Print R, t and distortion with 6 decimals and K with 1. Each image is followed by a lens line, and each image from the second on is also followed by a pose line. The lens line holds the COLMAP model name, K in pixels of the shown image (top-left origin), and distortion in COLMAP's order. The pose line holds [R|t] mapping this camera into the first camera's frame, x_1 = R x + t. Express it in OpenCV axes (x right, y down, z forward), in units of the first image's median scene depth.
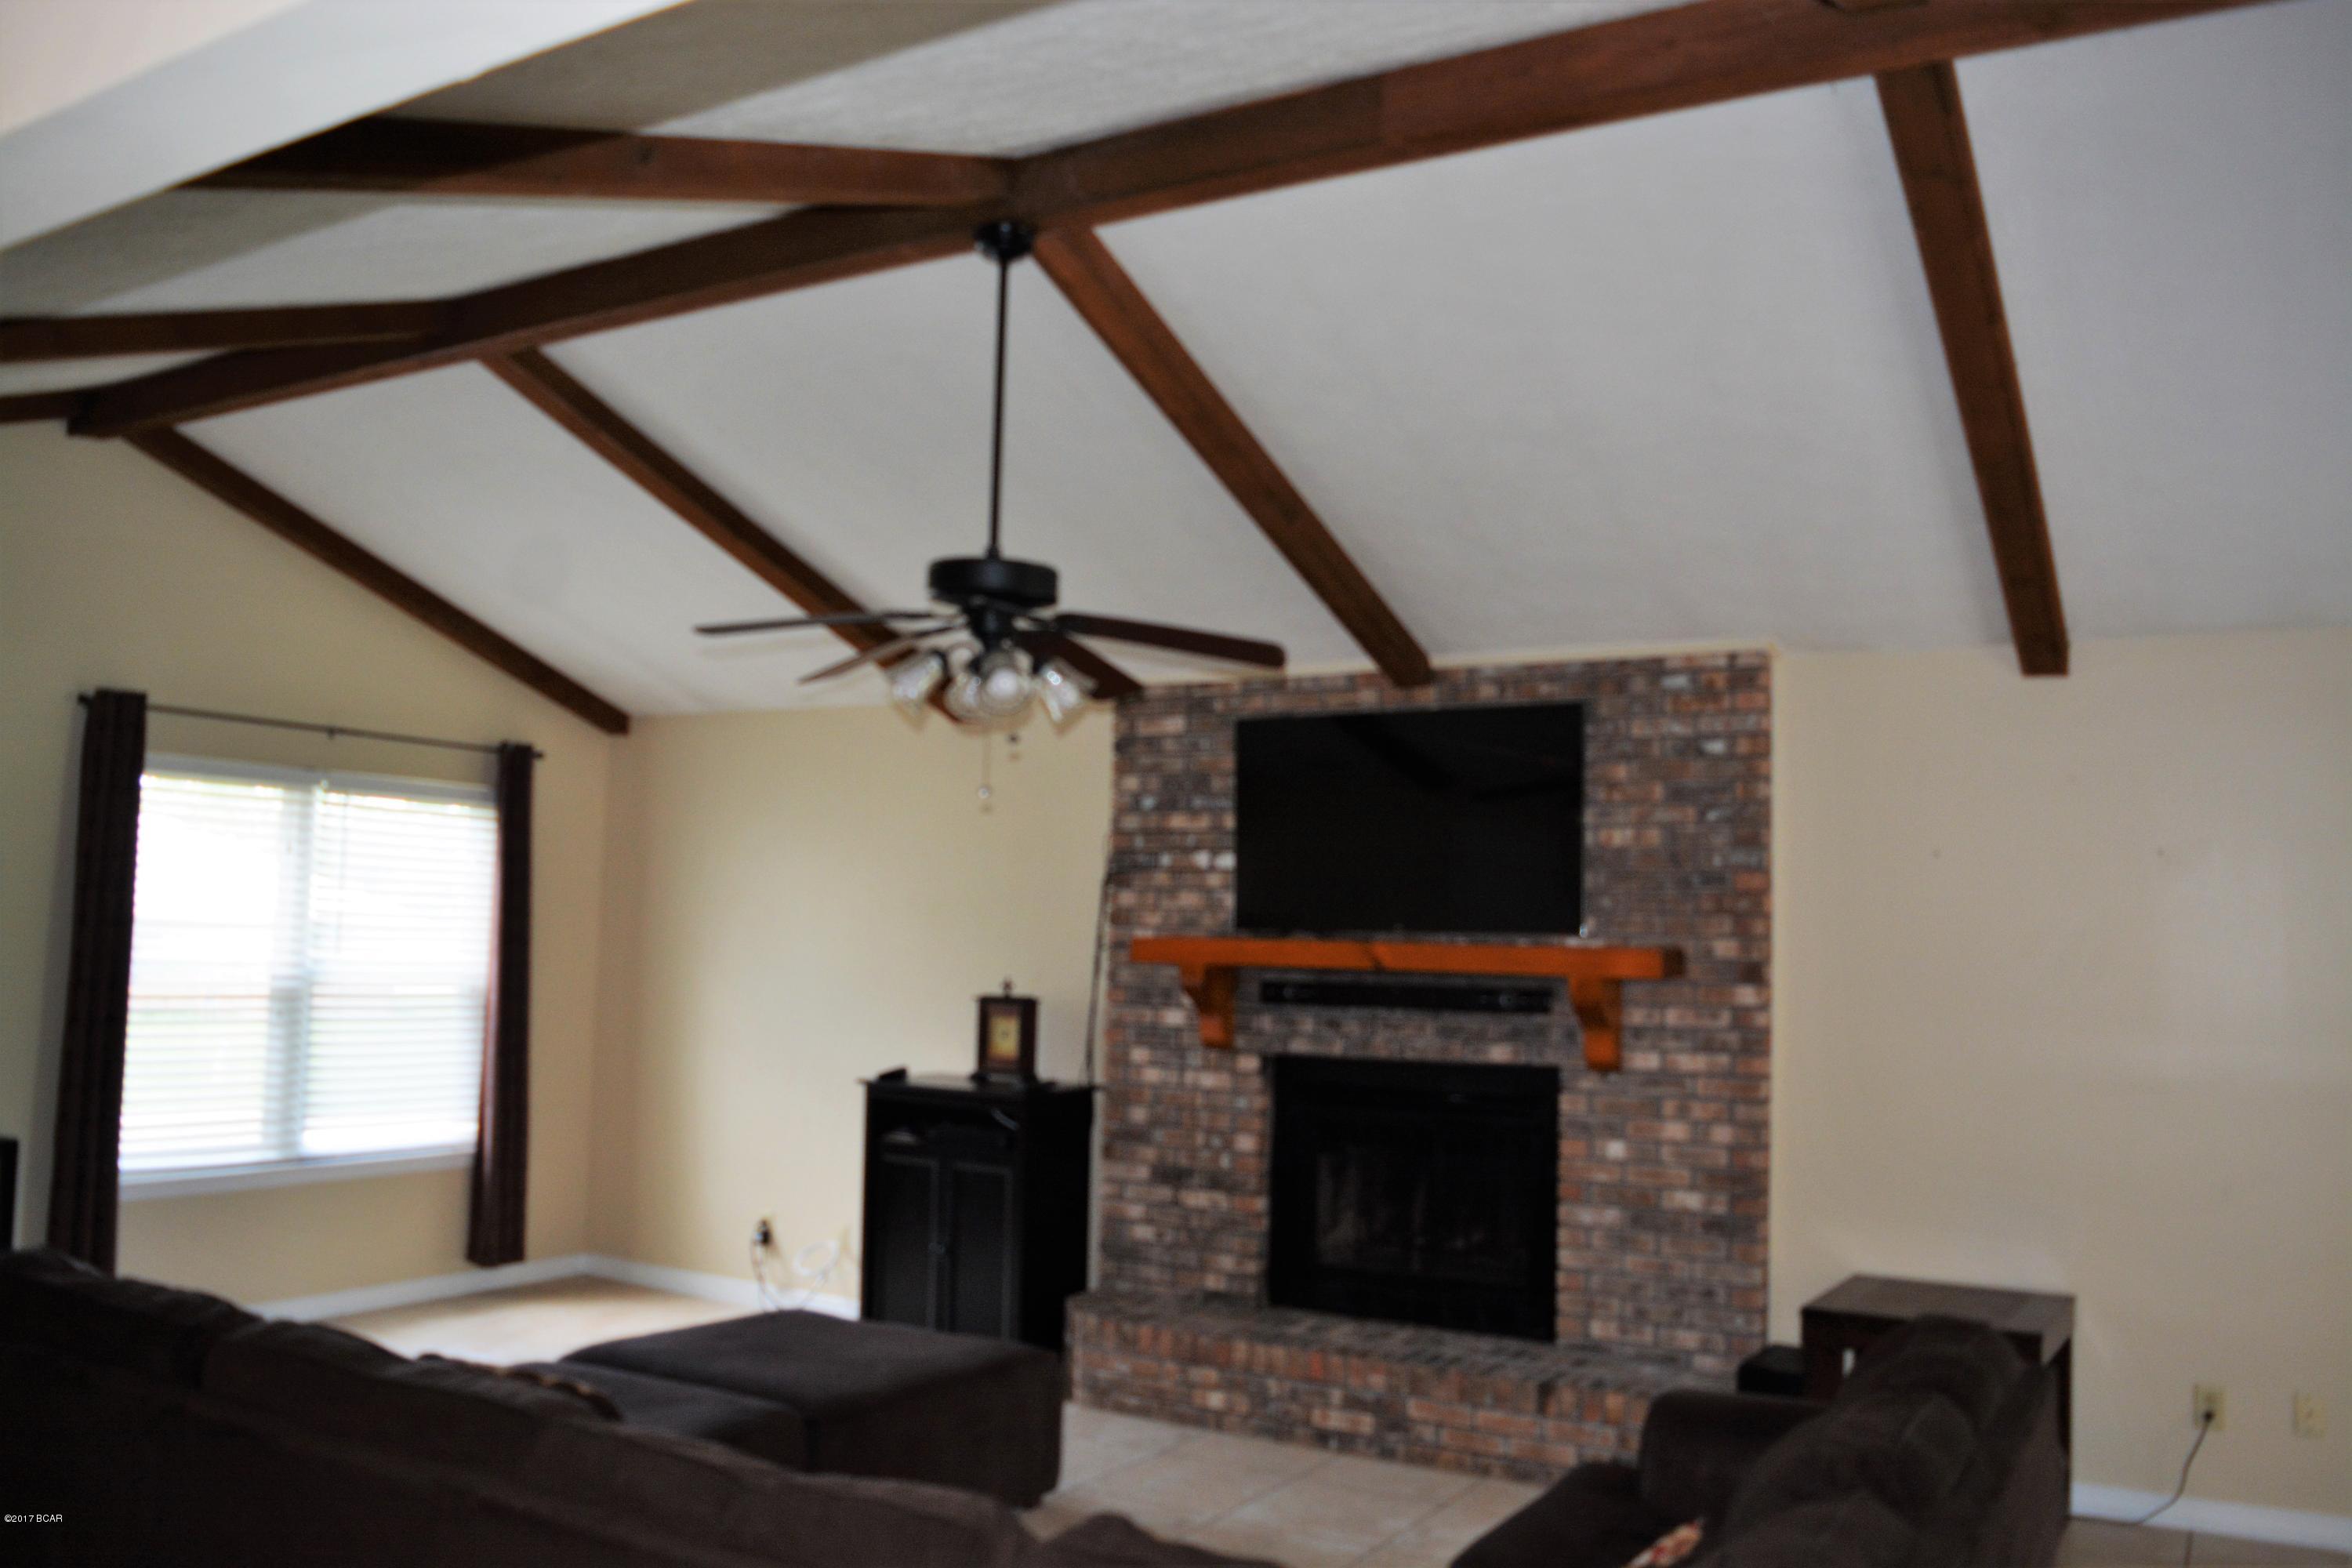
lens RADIAL K [[1862.1, 0, 1180.0], [0, 1862.1, 761.4], [0, 0, 1]] dist [-0.091564, 0.019057]
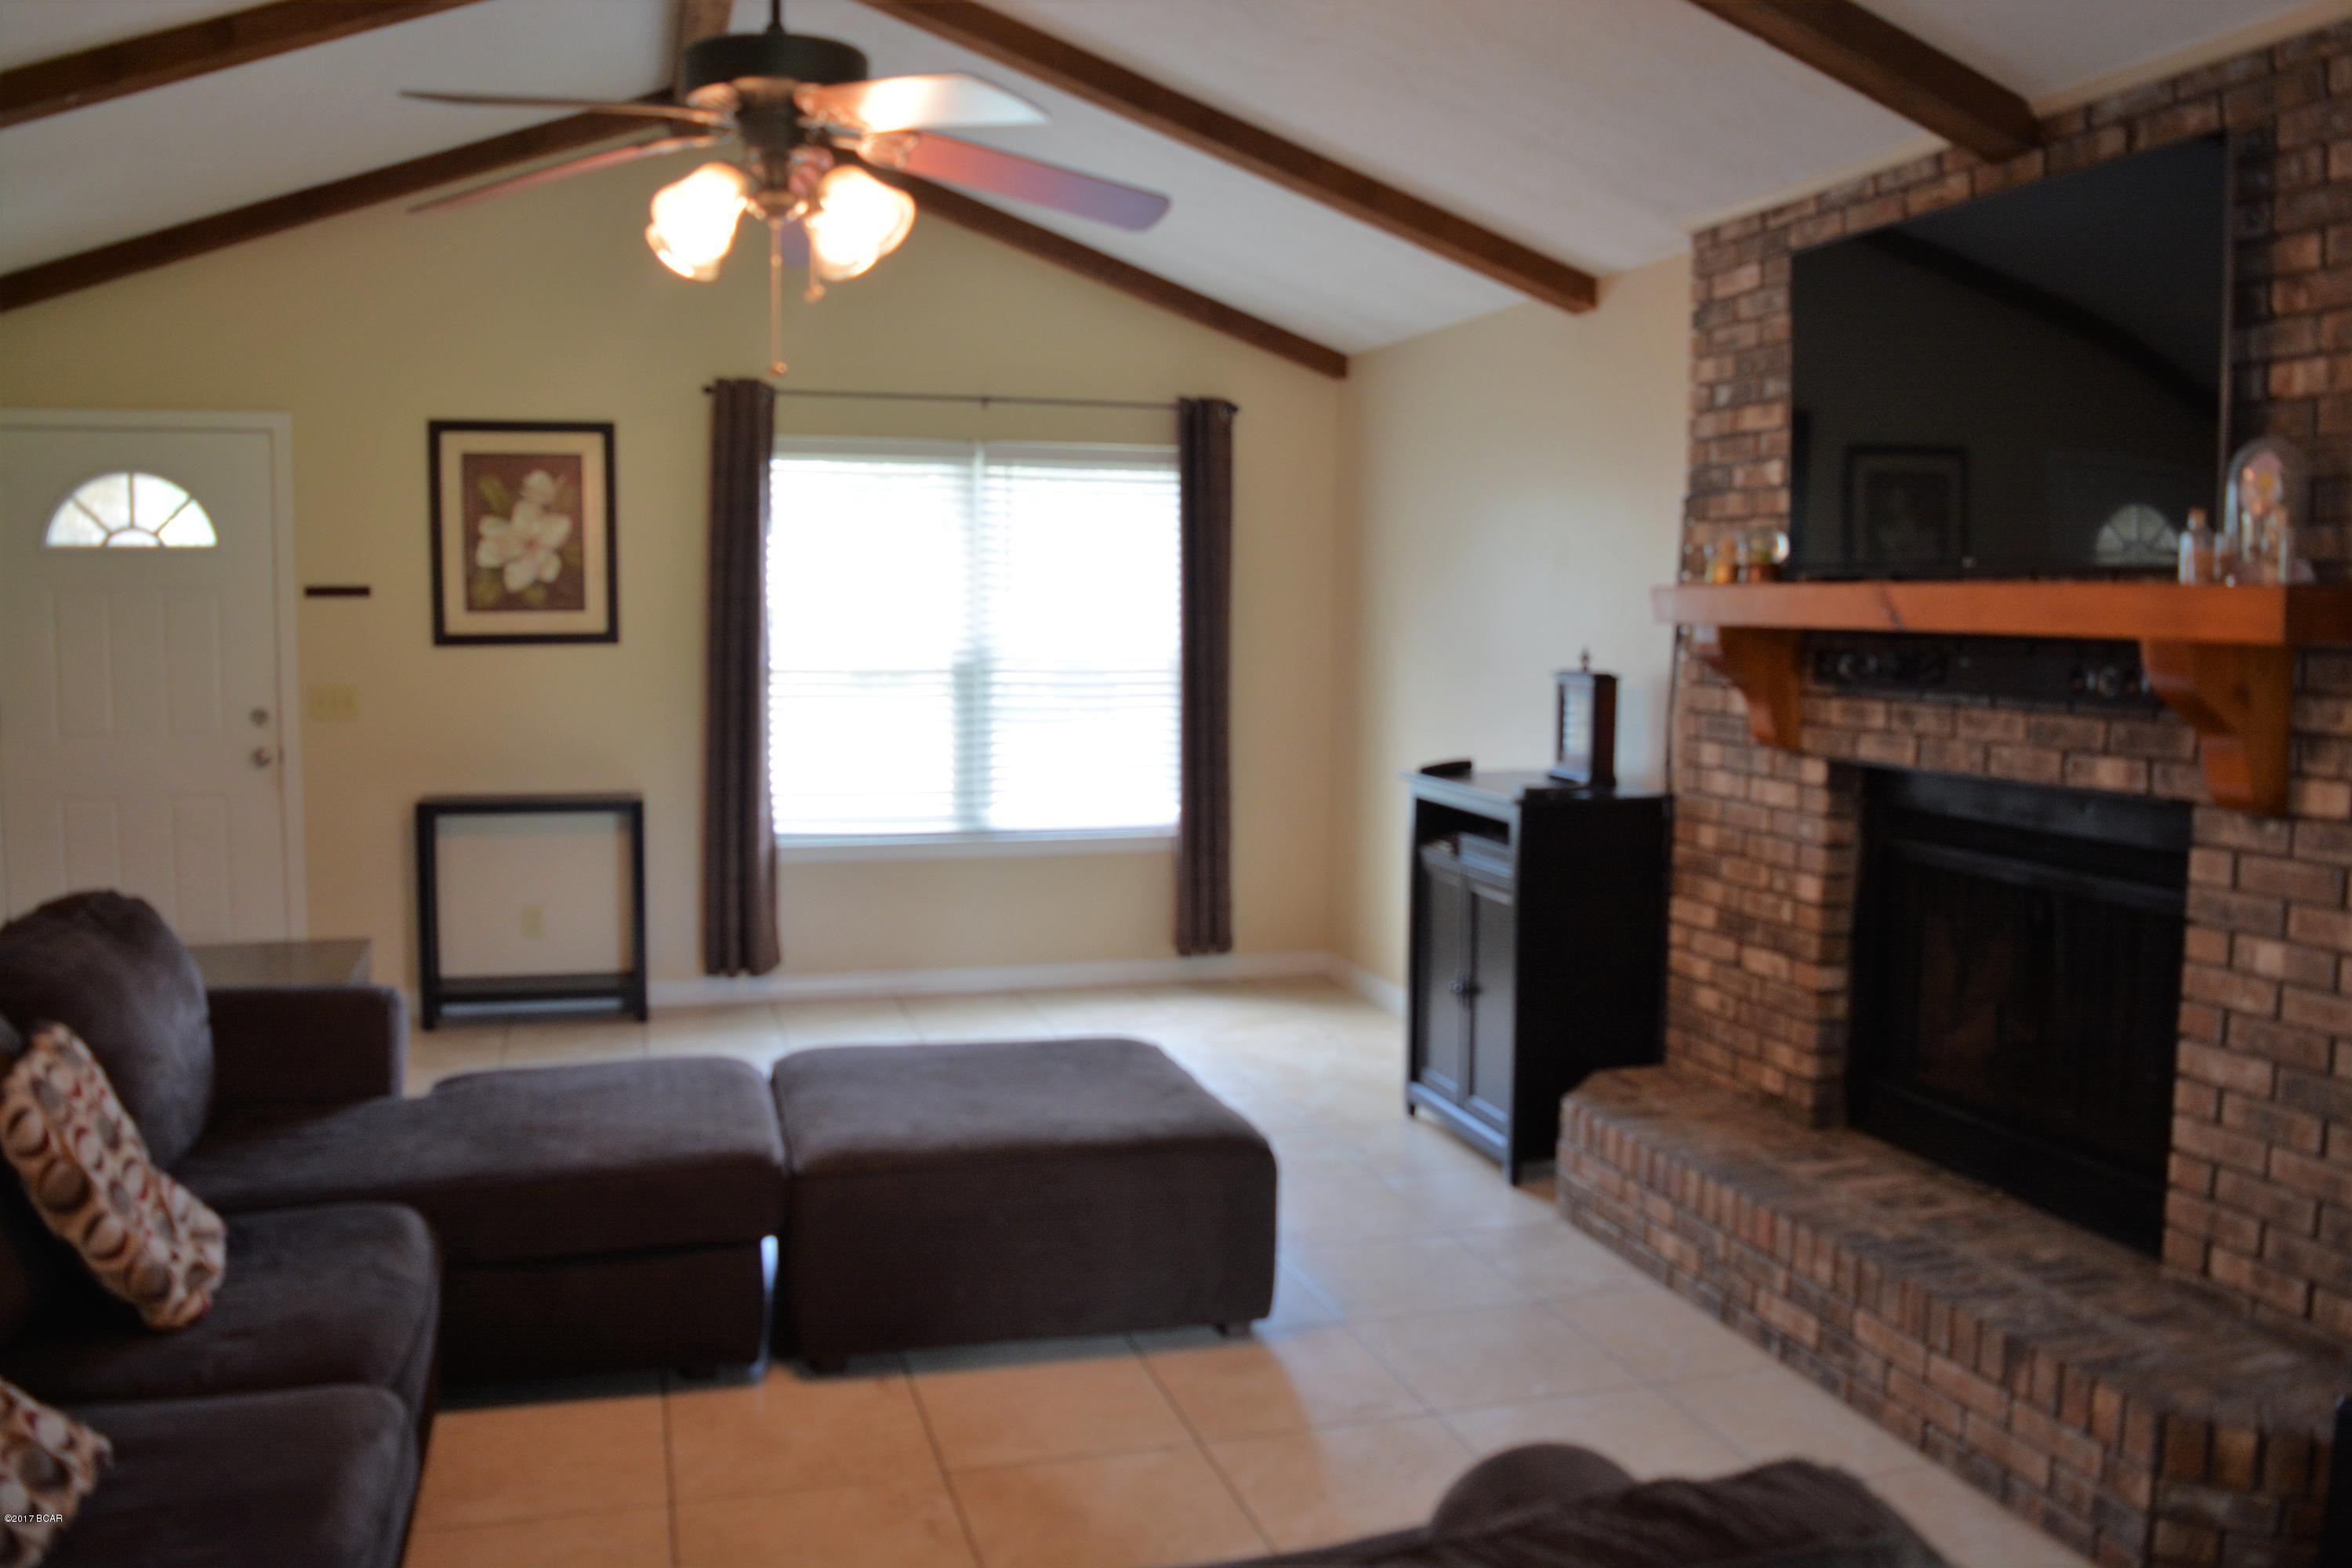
lens RADIAL K [[1862.1, 0, 1165.7], [0, 1862.1, 781.9], [0, 0, 1]] dist [-0.091564, 0.019057]
pose [[0.736149, 0.046229, -0.675239, 0.310094], [0.075170, 0.985908, 0.149450, 0.047754], [0.672633, -0.160776, 0.722300, 0.353537]]
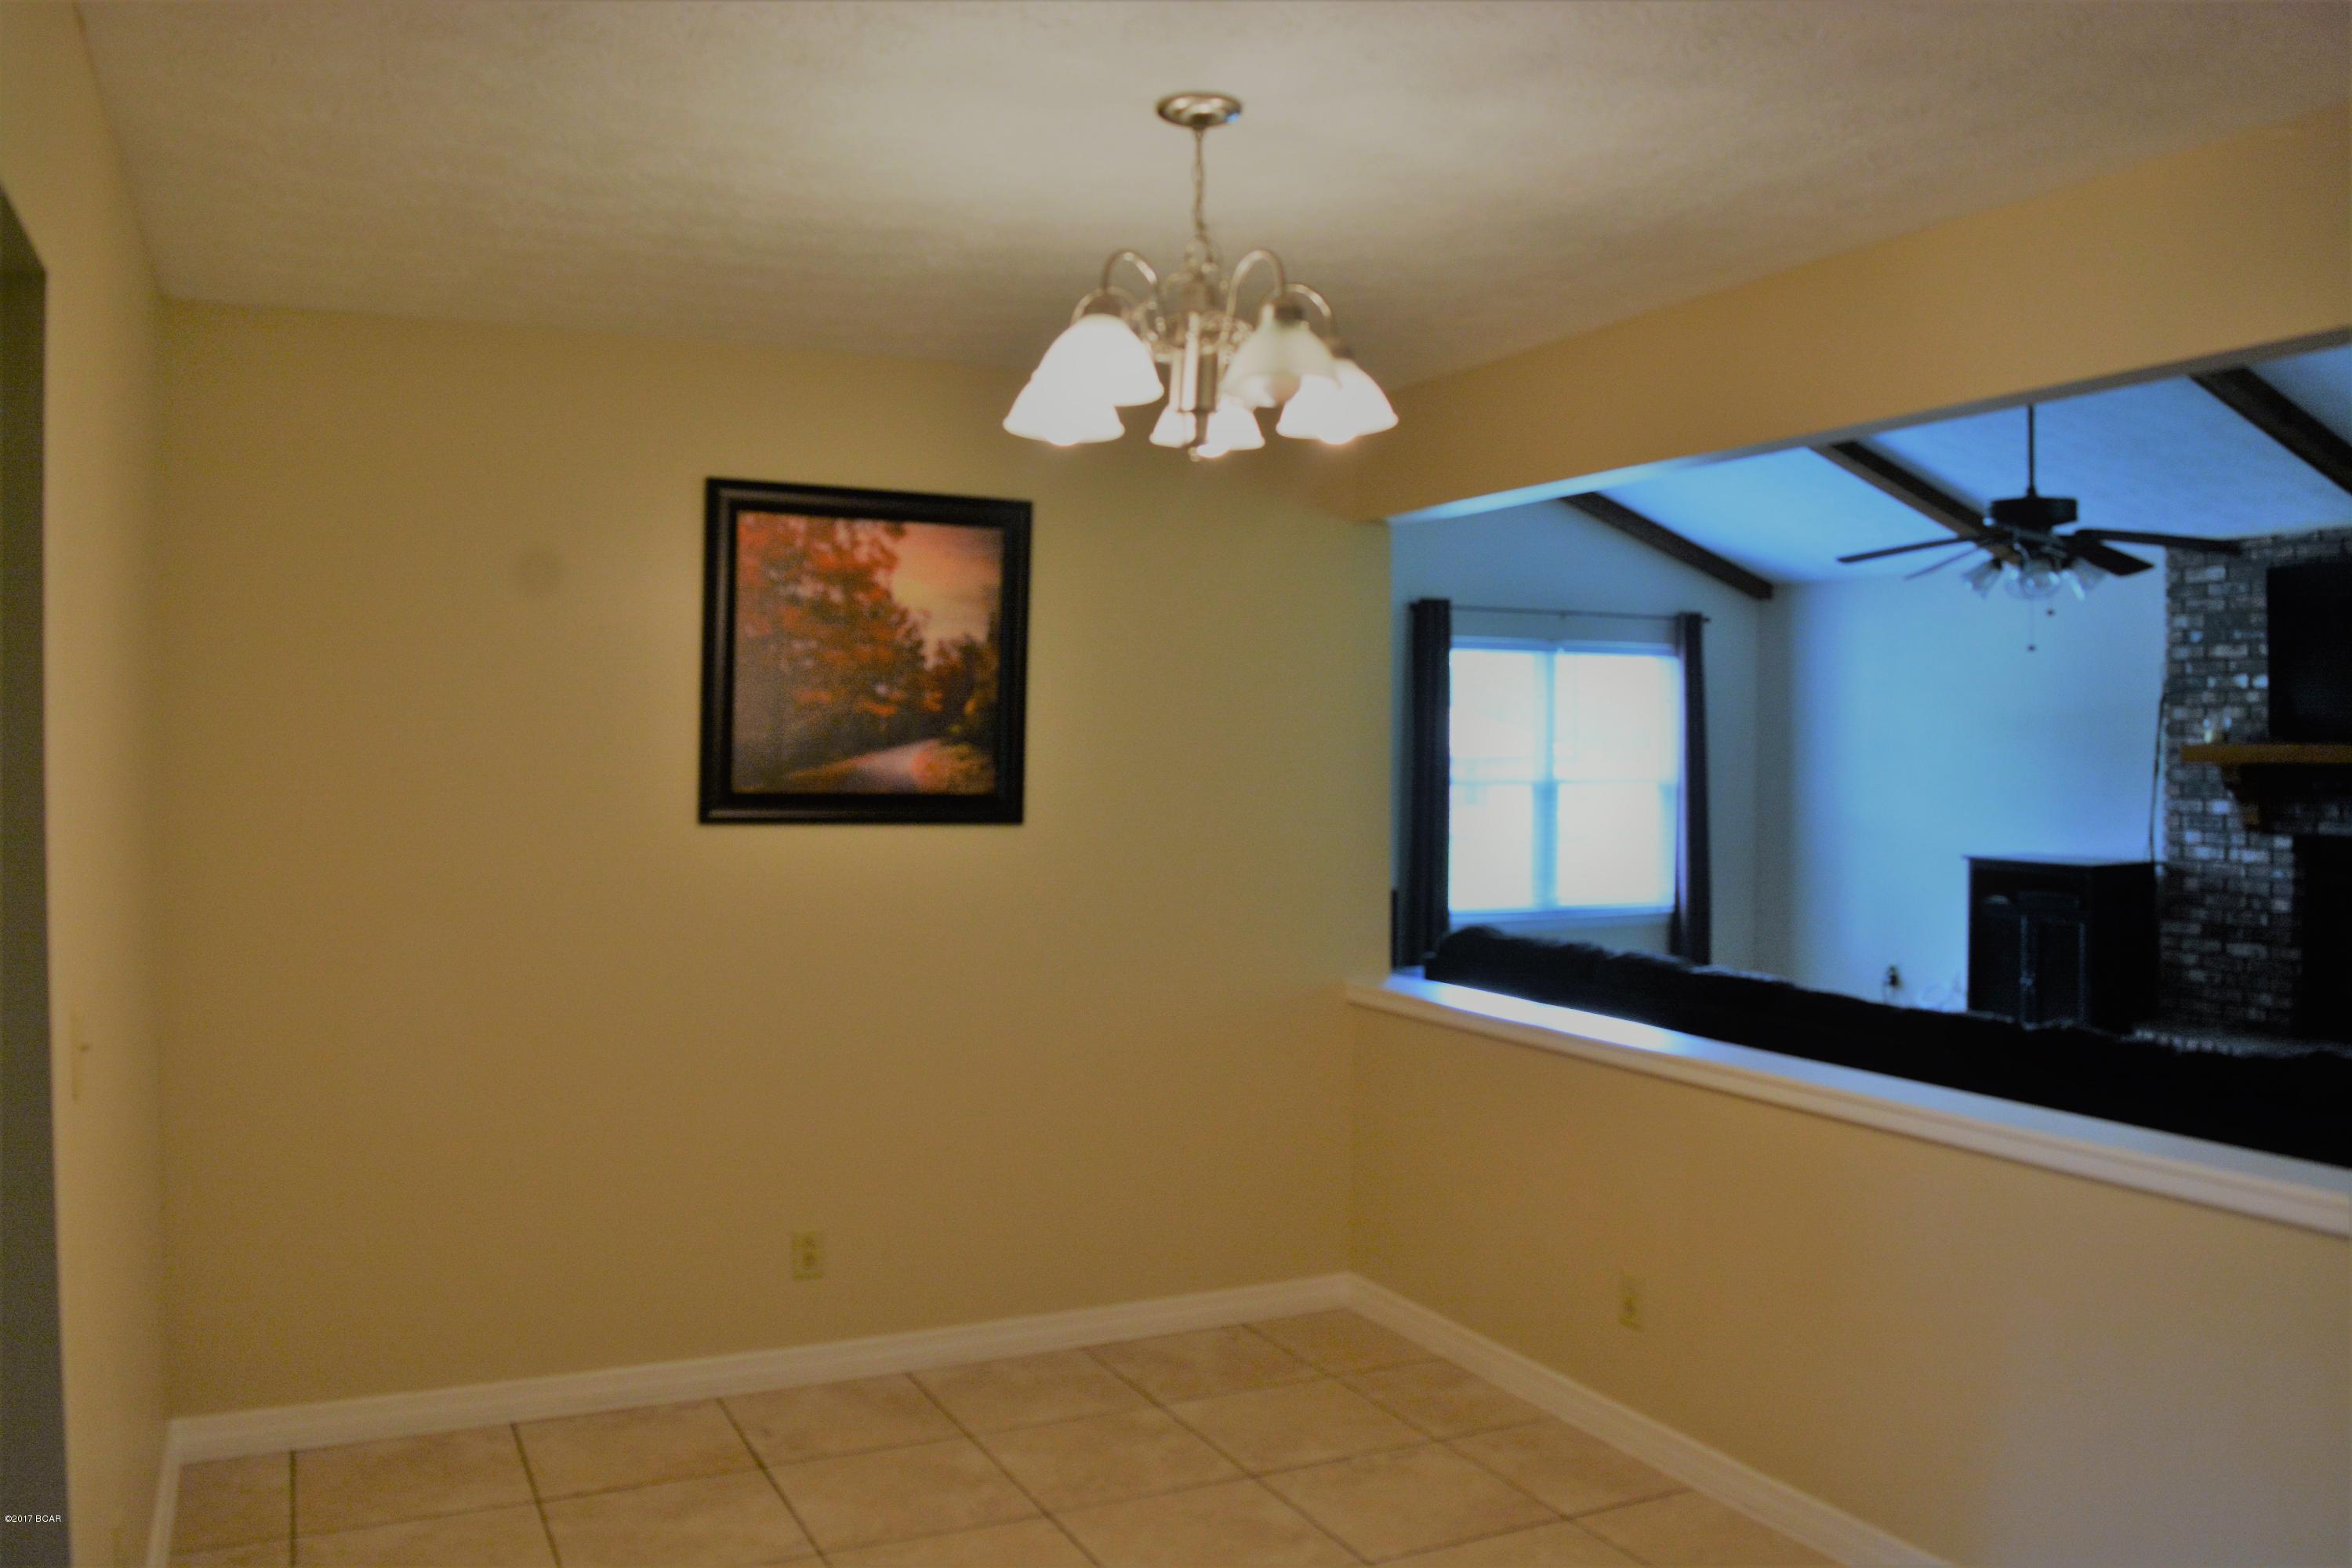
lens RADIAL K [[1862.1, 0, 1178.0], [0, 1862.1, 768.4], [0, 0, 1]] dist [-0.091564, 0.019057]
pose [[0.832596, -0.013250, -0.553722, 0.088811], [0.067597, 0.994672, 0.077840, -0.031732], [0.549740, -0.102240, 0.829056, -0.405548]]
